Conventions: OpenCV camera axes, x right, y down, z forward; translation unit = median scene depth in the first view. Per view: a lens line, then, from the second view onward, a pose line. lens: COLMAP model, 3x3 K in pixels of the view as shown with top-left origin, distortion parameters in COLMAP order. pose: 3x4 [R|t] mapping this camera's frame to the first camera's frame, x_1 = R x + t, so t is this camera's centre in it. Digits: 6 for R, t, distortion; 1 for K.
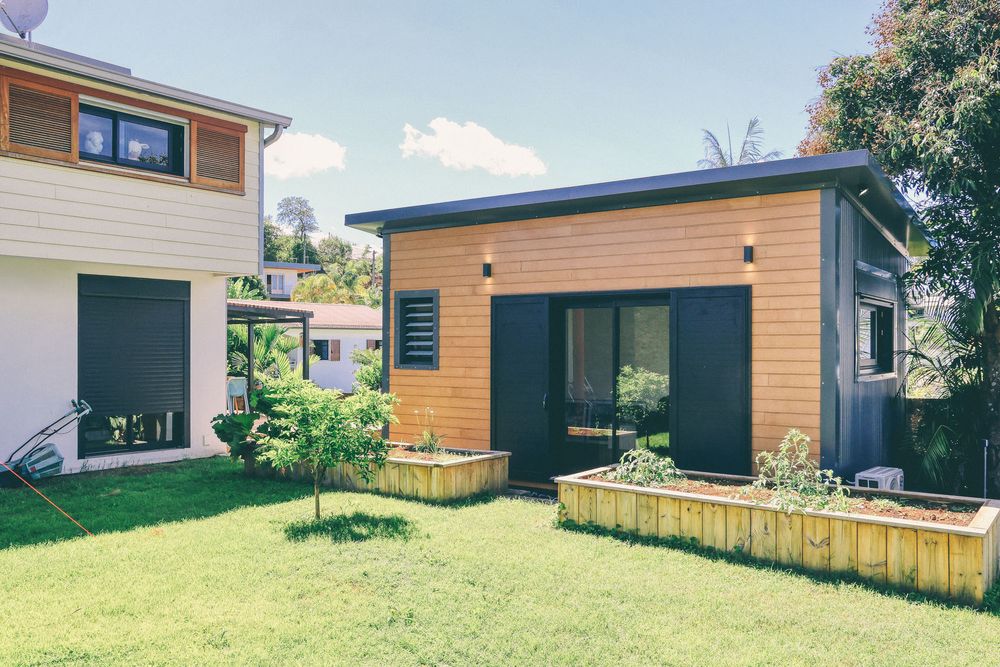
lens RADIAL K [[838.9, 0, 500.2], [0, 838.9, 336.9], [0, 0, 1]] dist [-0.008861, 0.003679]
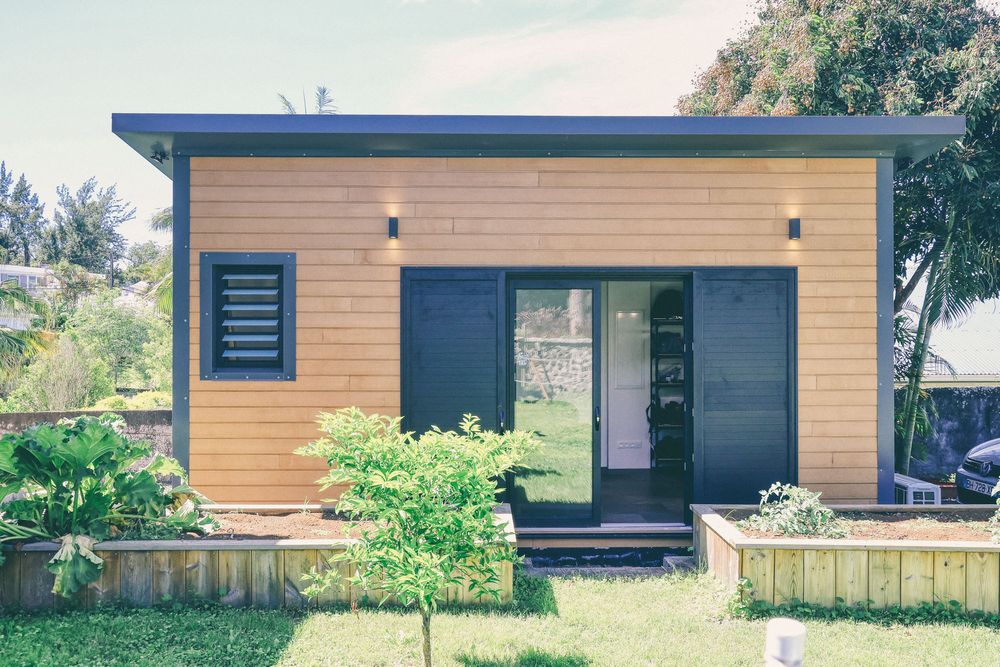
lens RADIAL K [[872.3, 0, 499.9], [0, 872.3, 332.6], [0, 0, 1]] dist [0.015498, 0.005496]
pose [[0.802240, -0.000204, 0.597001, -0.415158], [-0.004010, 0.999976, 0.005730, -0.001259], [-0.596988, -0.006990, 0.802220, 0.459818]]
